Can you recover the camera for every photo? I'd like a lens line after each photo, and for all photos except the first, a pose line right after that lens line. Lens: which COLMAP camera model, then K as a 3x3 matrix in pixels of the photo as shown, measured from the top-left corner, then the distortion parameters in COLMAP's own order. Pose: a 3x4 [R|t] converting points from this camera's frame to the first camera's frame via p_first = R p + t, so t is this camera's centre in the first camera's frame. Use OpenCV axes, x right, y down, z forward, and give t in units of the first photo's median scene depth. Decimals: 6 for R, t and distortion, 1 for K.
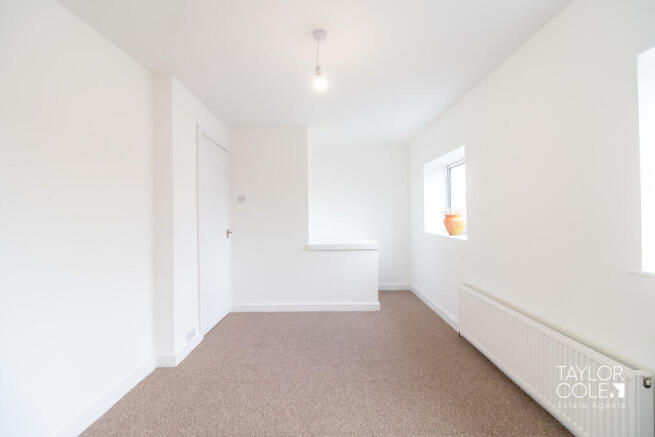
lens RADIAL K [[288.6, 0, 323.3], [0, 288.6, 217.5], [0, 0, 1]] dist [-0.001791, -0.000468]
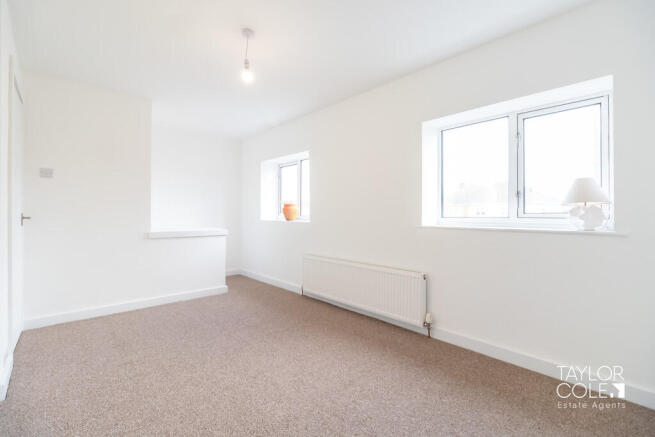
lens RADIAL K [[288.6, 0, 323.3], [0, 288.6, 217.5], [0, 0, 1]] dist [-0.001791, -0.000468]
pose [[0.736119, 0.009310, 0.676788, -0.282317], [-0.011856, 0.999929, -0.000859, 0.045516], [-0.676748, -0.007391, 0.736177, -0.021245]]
